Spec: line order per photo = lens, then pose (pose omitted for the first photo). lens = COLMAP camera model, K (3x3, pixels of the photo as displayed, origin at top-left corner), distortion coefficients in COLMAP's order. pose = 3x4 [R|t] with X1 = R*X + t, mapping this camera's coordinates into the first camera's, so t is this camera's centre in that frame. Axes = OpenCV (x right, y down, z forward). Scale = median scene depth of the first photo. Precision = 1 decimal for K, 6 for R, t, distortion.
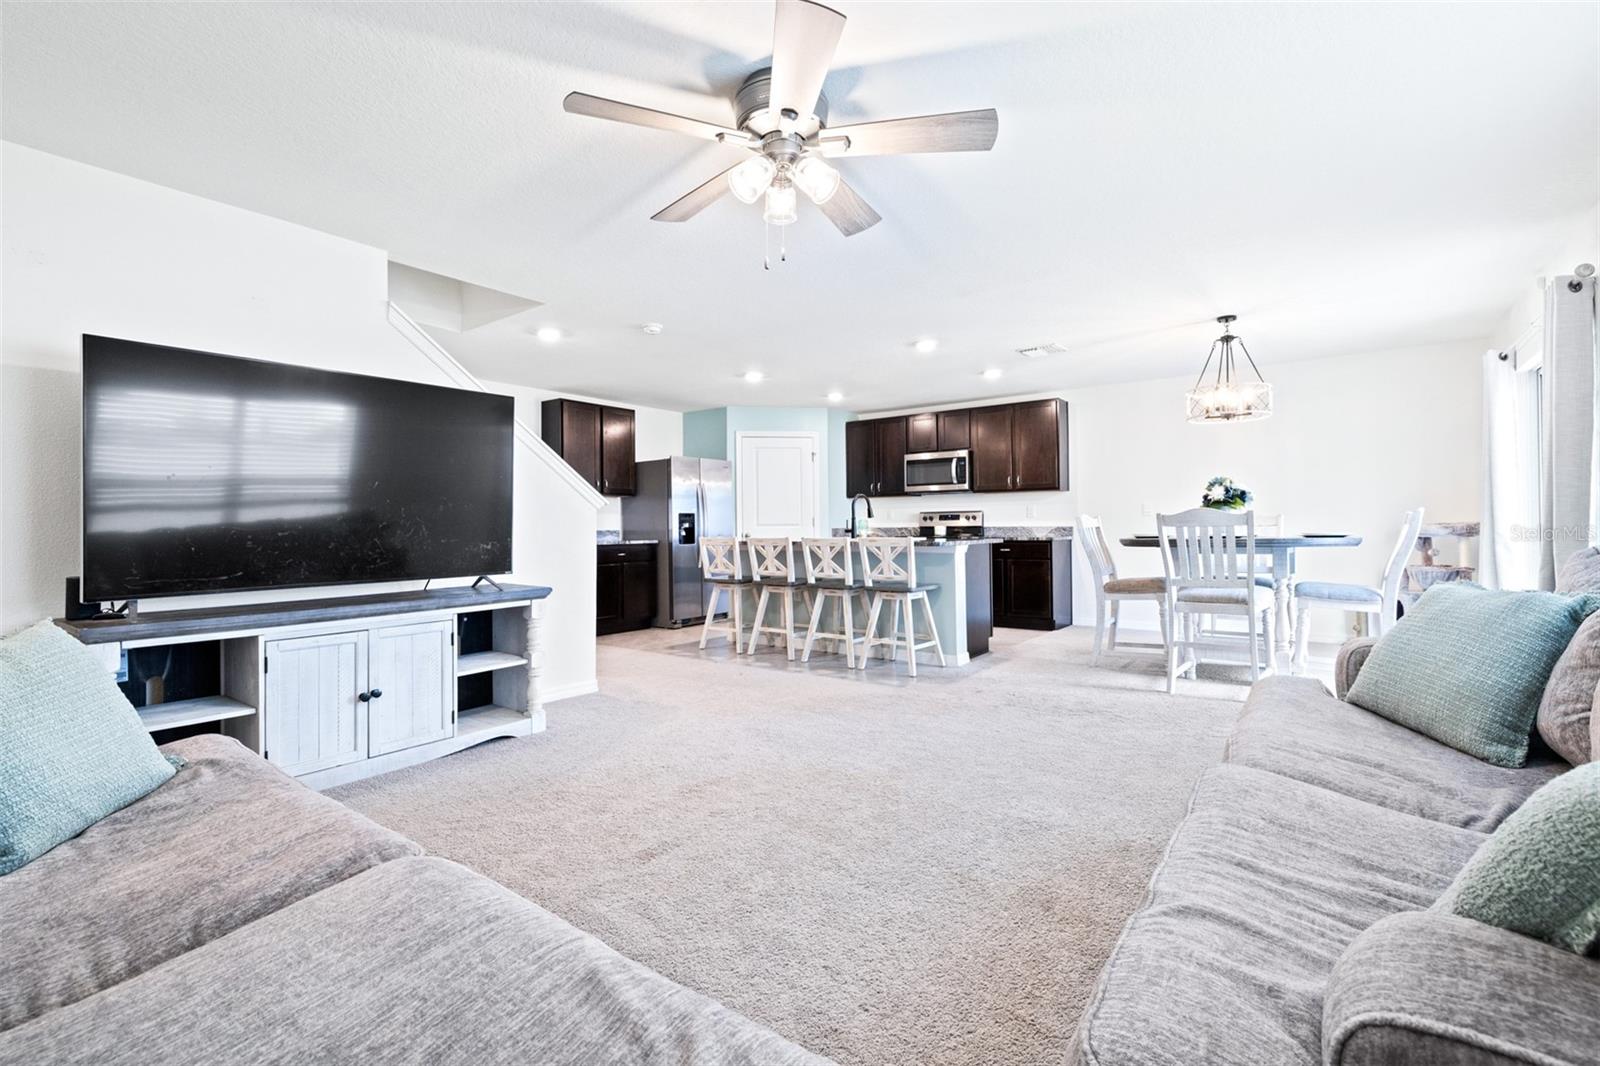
lens RADIAL K [[719.4, 0, 794.6], [0, 719.4, 519.9], [0, 0, 1]] dist [-0.002920, -0.000280]
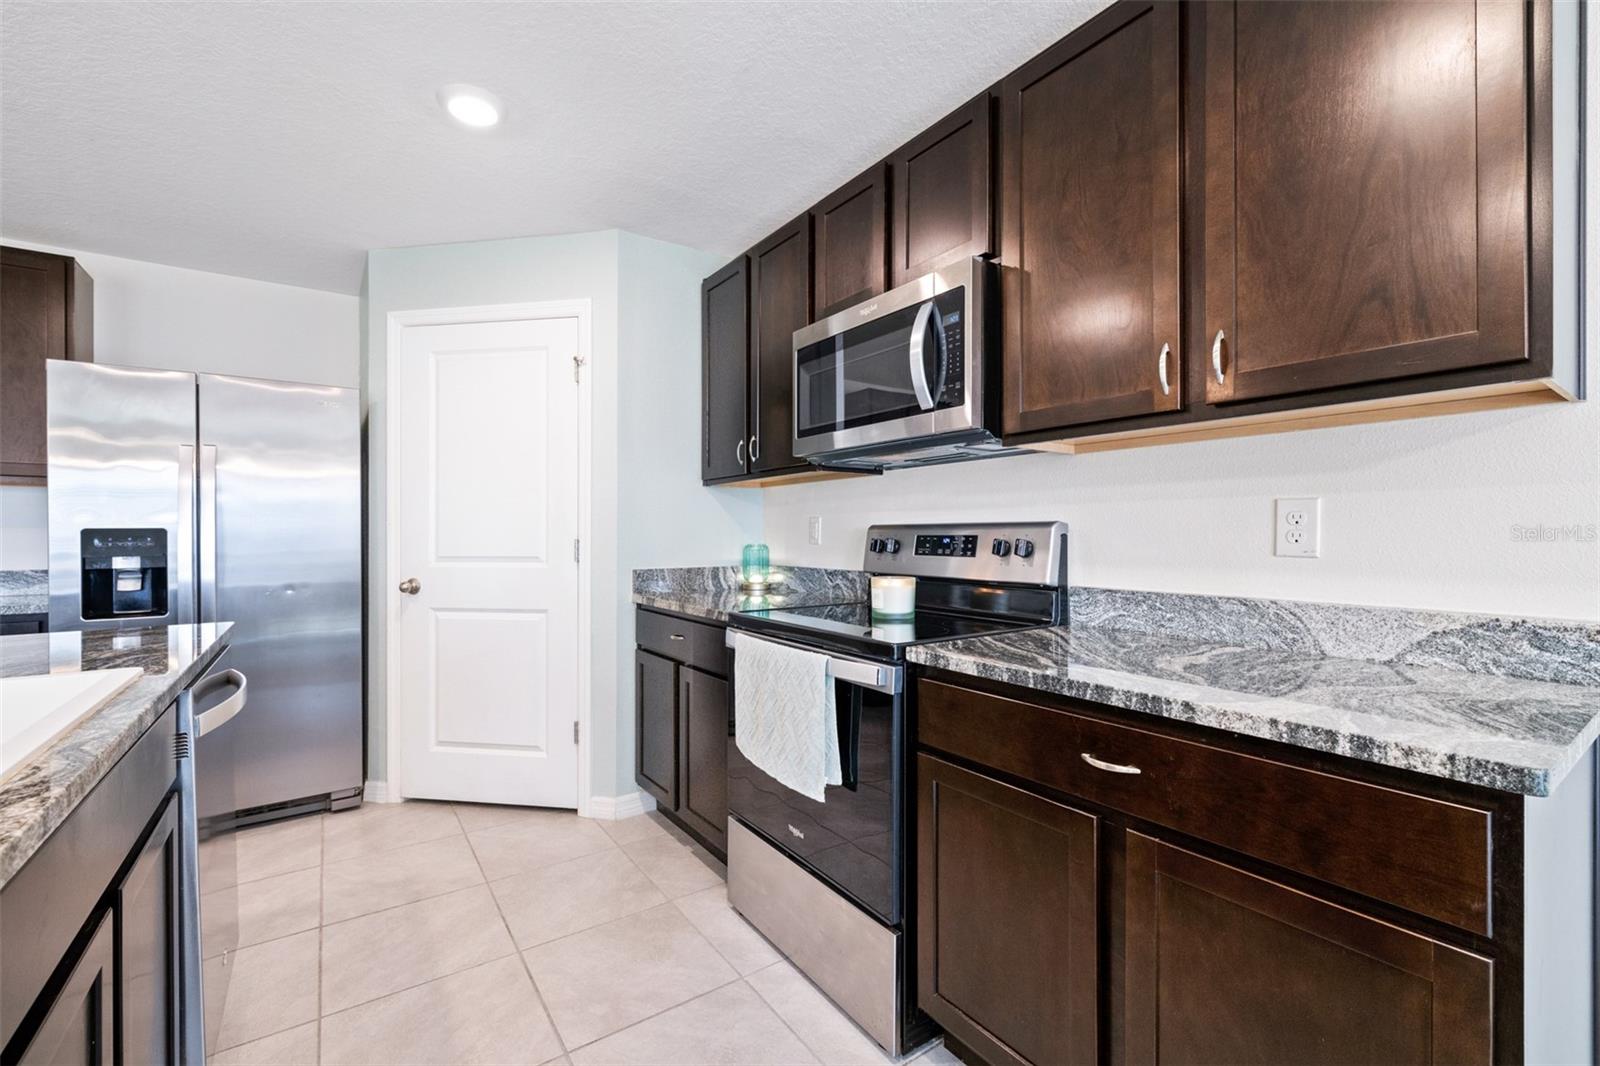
lens RADIAL K [[658.4, 0, 794.3], [0, 658.4, 537.9], [0, 0, 1]] dist [-0.017159, -0.000287]
pose [[0.953375, 0.007460, -0.301695, 0.277845], [-0.004920, 0.999946, 0.009177, -0.010271], [0.301747, -0.007265, 0.953360, 0.869484]]
